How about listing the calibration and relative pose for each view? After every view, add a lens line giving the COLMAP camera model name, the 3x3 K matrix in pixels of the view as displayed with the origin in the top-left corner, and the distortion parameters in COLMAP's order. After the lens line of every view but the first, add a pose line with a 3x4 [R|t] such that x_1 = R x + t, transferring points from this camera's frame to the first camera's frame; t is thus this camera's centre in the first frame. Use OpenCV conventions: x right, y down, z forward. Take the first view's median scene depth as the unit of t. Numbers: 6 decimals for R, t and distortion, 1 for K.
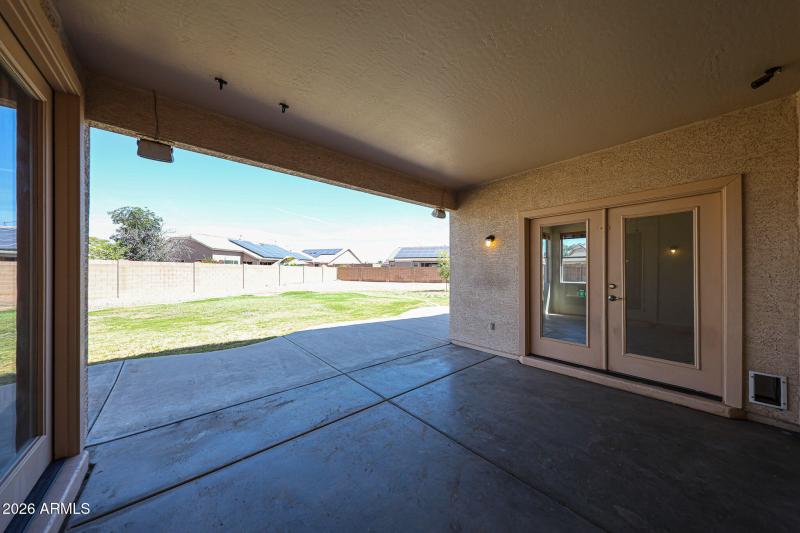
lens RADIAL K [[265.3, 0, 400.2], [0, 265.3, 269.7], [0, 0, 1]] dist [0.006905, 0.000089]
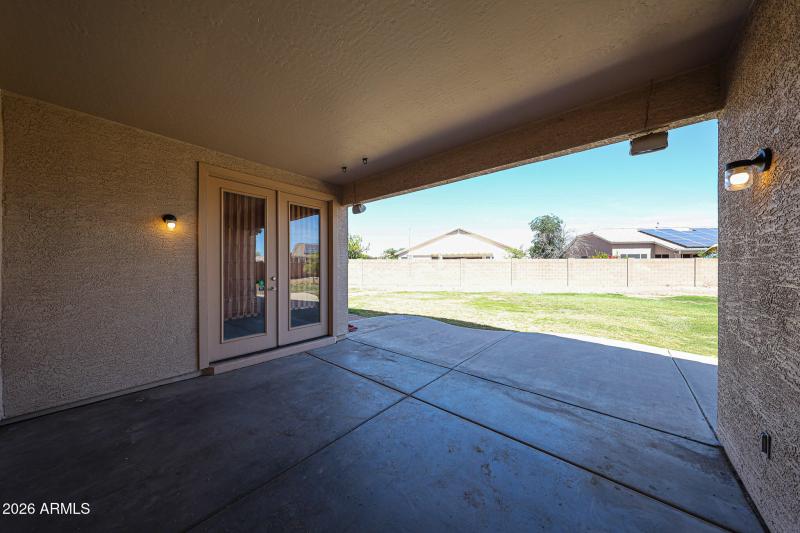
lens RADIAL K [[265.3, 0, 394.8], [0, 265.3, 264.0], [0, 0, 1]] dist [0.006905, 0.000089]
pose [[0.122121, -0.010939, -0.992455, 0.244601], [0.006454, 0.999927, -0.010227, 0.001927], [0.992494, -0.005156, 0.122183, 0.215883]]
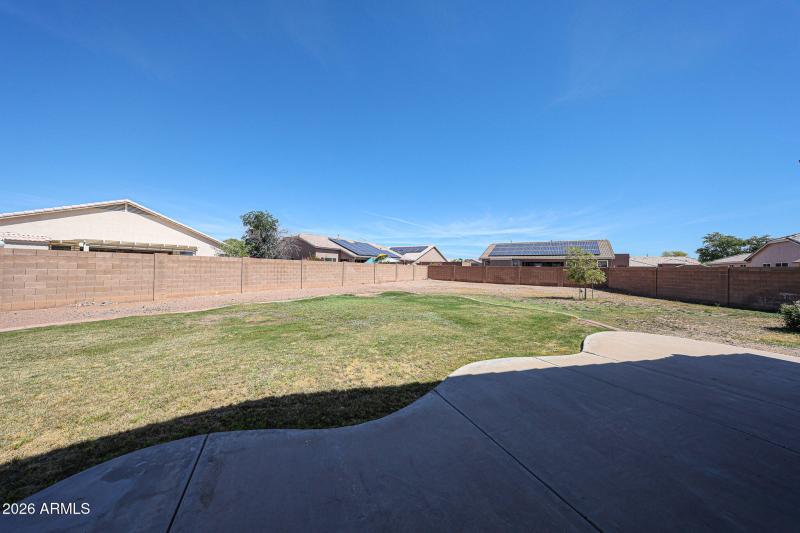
lens RADIAL K [[265.3, 0, 399.5], [0, 265.3, 265.6], [0, 0, 1]] dist [0.006905, 0.000089]
pose [[0.955209, 0.012648, -0.295662, -0.116177], [-0.014802, 0.999878, -0.005051, -0.006031], [0.295562, 0.009201, 0.955279, 0.140555]]
